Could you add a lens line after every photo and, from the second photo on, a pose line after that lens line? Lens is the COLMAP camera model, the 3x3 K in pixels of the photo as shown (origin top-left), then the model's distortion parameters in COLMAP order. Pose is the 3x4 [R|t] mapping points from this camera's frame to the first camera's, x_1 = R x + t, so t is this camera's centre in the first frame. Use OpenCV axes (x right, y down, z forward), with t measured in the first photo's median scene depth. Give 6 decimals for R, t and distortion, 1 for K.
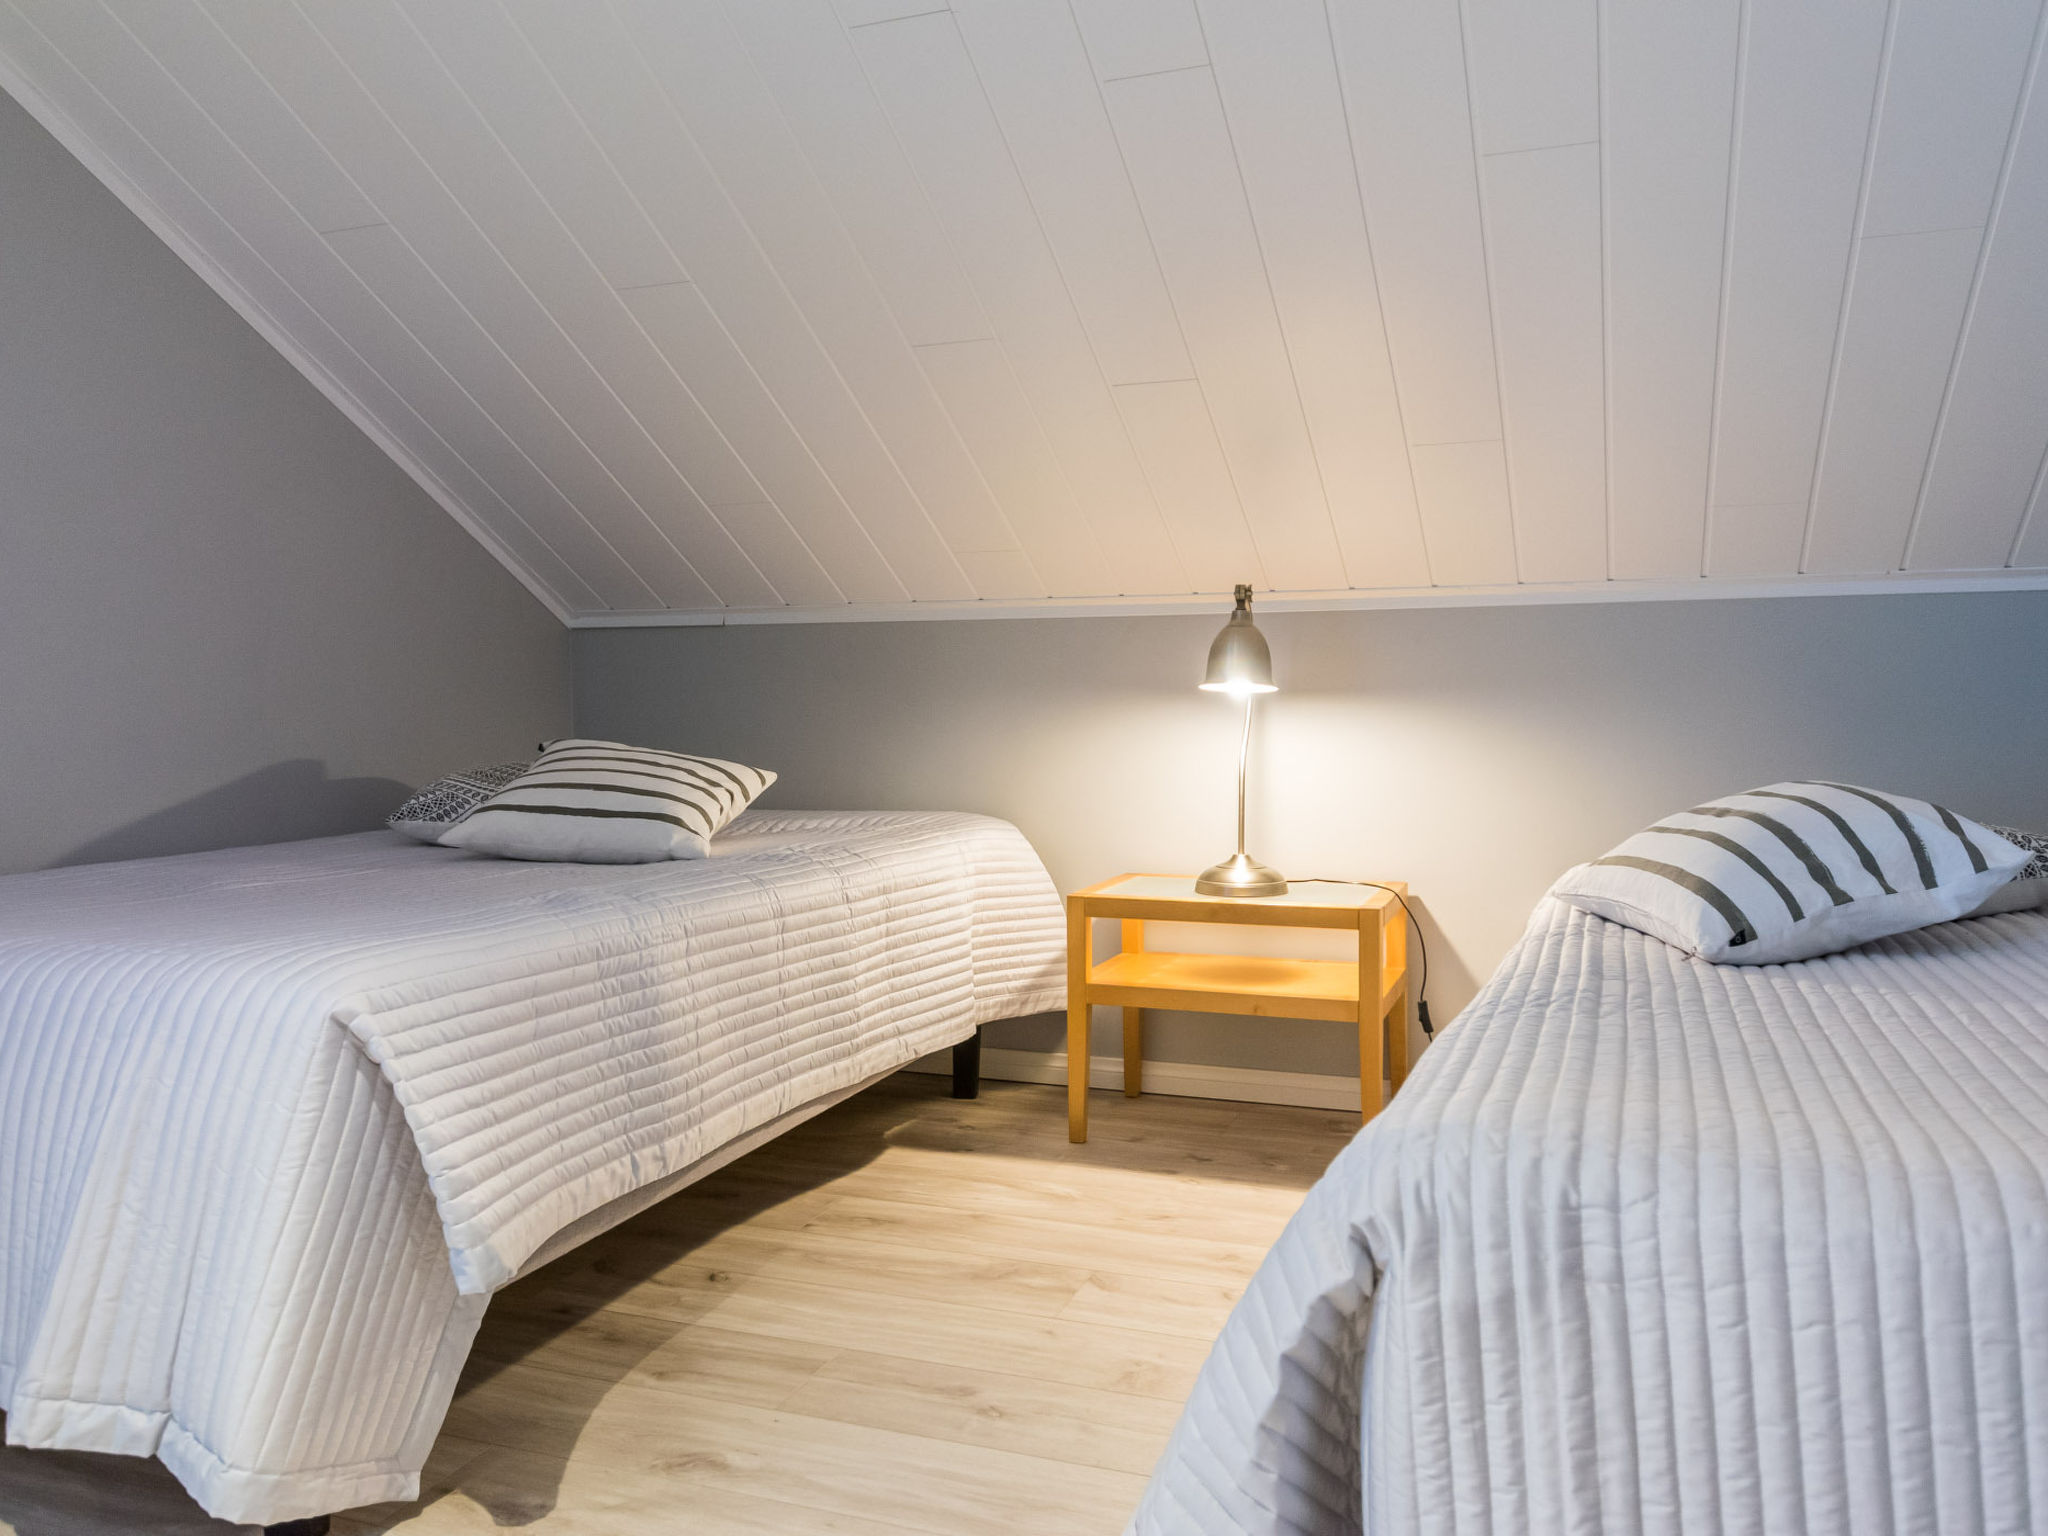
lens RADIAL K [[1432.1, 0, 1025.3], [0, 1432.1, 766.0], [0, 0, 1]] dist [0.003381, -0.000856]
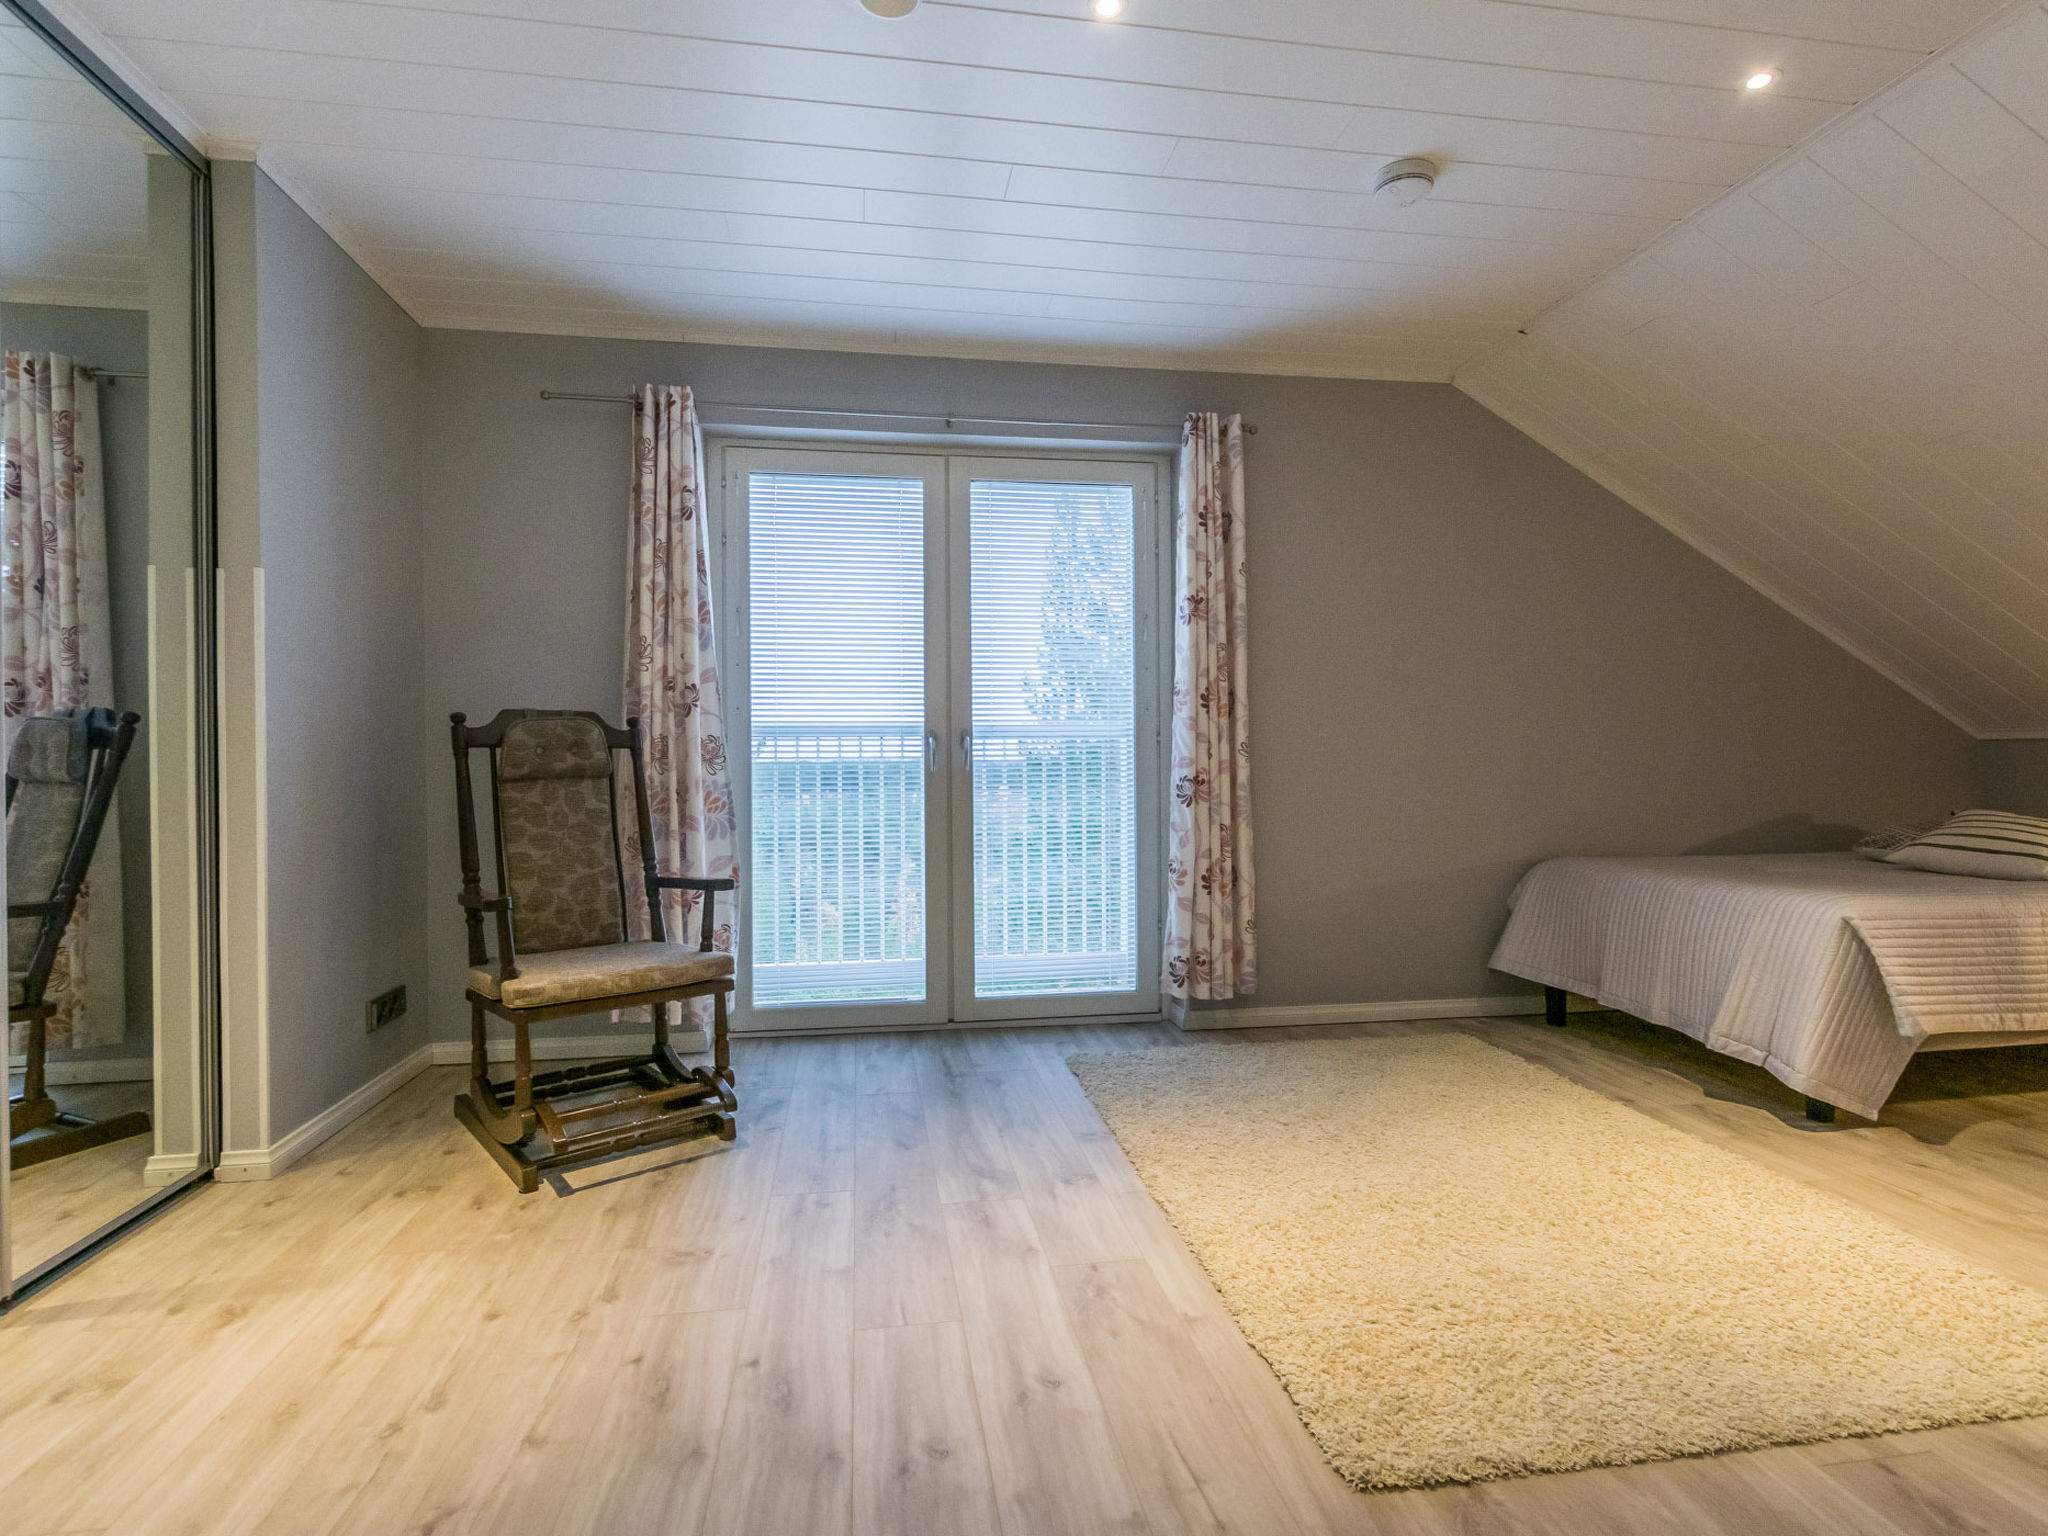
lens RADIAL K [[986.6, 0, 1019.9], [0, 986.6, 765.2], [0, 0, 1]] dist [-0.002039, -0.000324]
pose [[0.461418, 0.004357, -0.887172, 0.413191], [-0.035610, 0.999273, -0.013614, -0.027672], [0.886468, 0.037873, 0.461237, -1.156720]]
